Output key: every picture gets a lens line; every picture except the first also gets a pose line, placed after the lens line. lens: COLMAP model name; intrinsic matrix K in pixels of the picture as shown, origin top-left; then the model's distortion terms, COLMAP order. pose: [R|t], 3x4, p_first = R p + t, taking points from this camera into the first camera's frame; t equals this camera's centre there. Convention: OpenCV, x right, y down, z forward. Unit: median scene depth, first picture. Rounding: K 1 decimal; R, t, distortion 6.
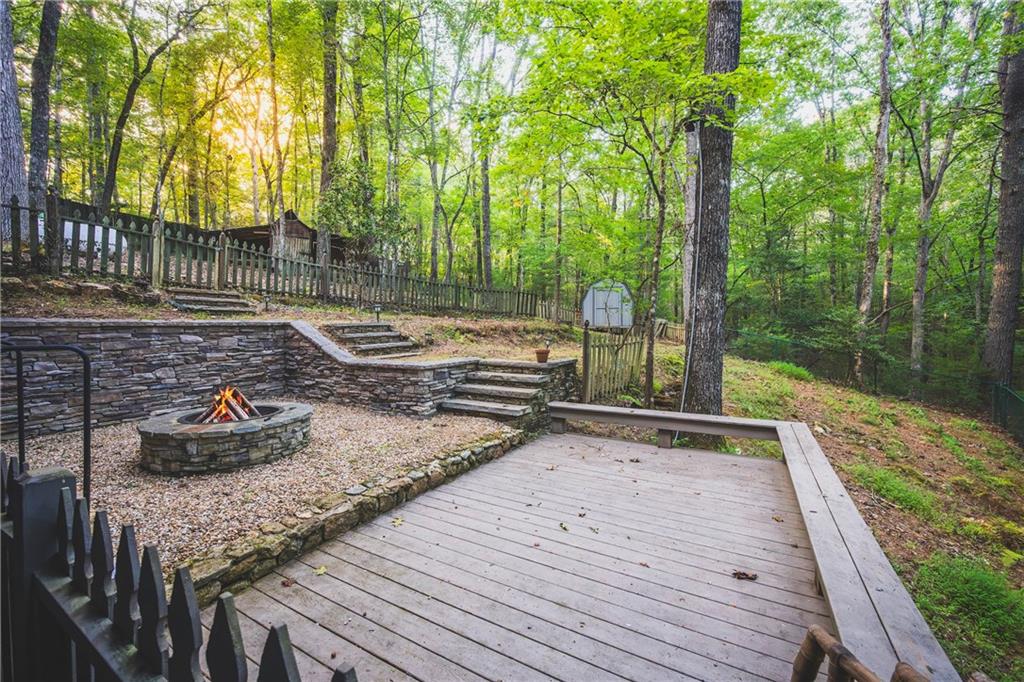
lens RADIAL K [[413.8, 0, 512.5], [0, 413.8, 336.3], [0, 0, 1]] dist [0.000494, 0.000005]
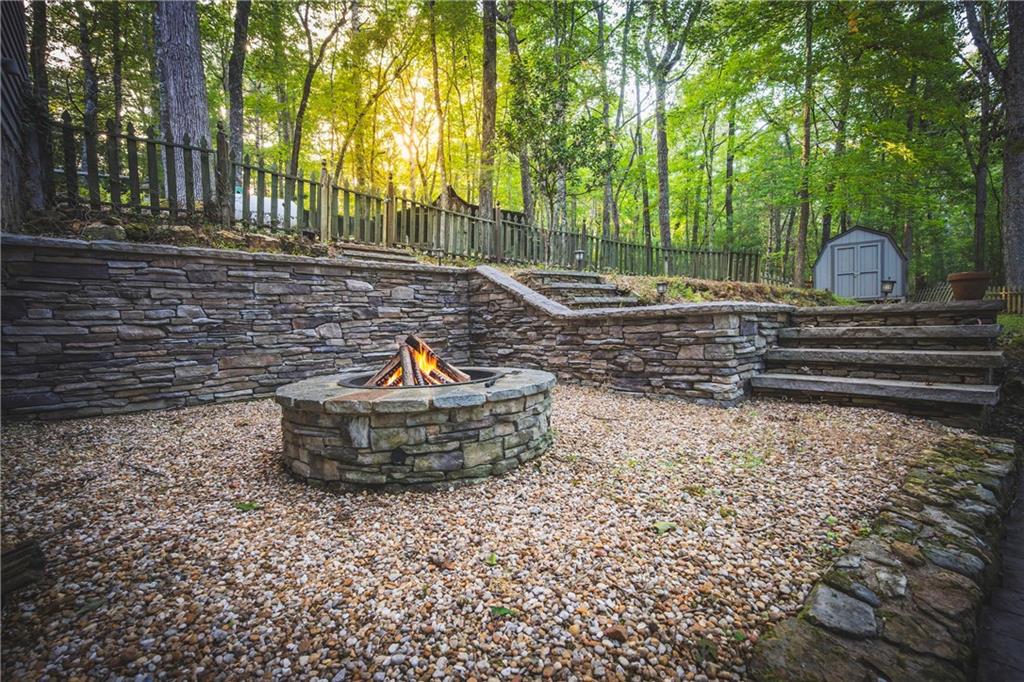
lens RADIAL K [[440.9, 0, 515.5], [0, 440.9, 340.1], [0, 0, 1]] dist [0.003603, 0.000195]
pose [[0.946531, -0.013368, -0.322337, -0.265921], [0.017269, 0.999808, 0.009246, 0.097078], [0.322152, -0.014318, 0.946580, 0.350334]]
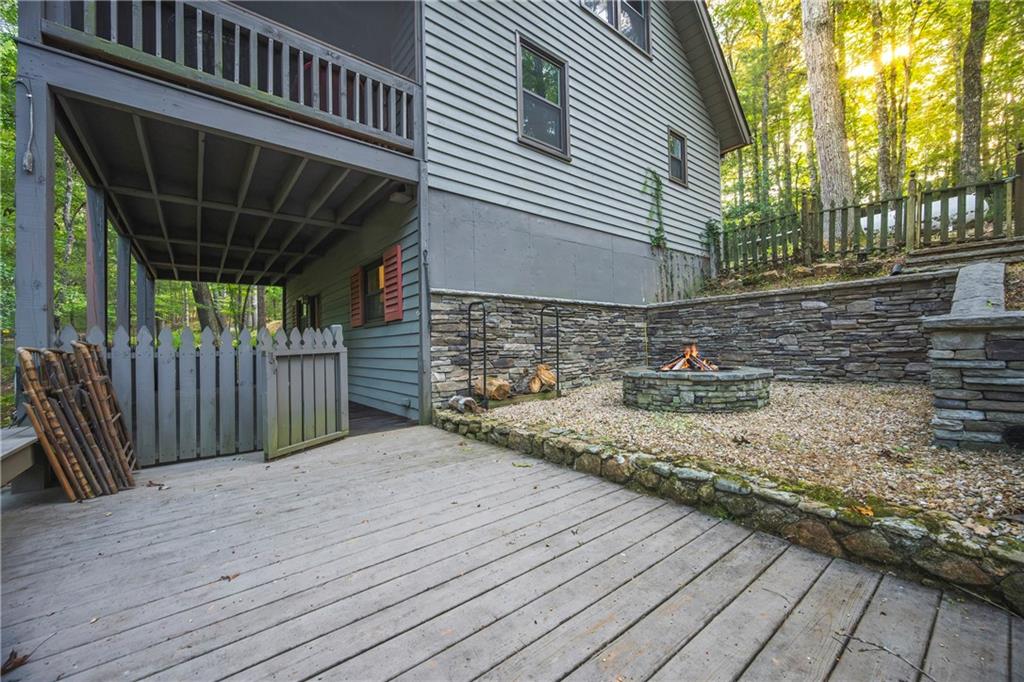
lens RADIAL K [[397.6, 0, 514.3], [0, 397.6, 341.1], [0, 0, 1]] dist [-0.002569, -0.000016]
pose [[-0.368607, 0.002655, -0.929582, 0.302868], [0.002844, 0.999994, 0.001728, 0.082675], [0.929581, -0.002007, -0.368612, 0.686750]]
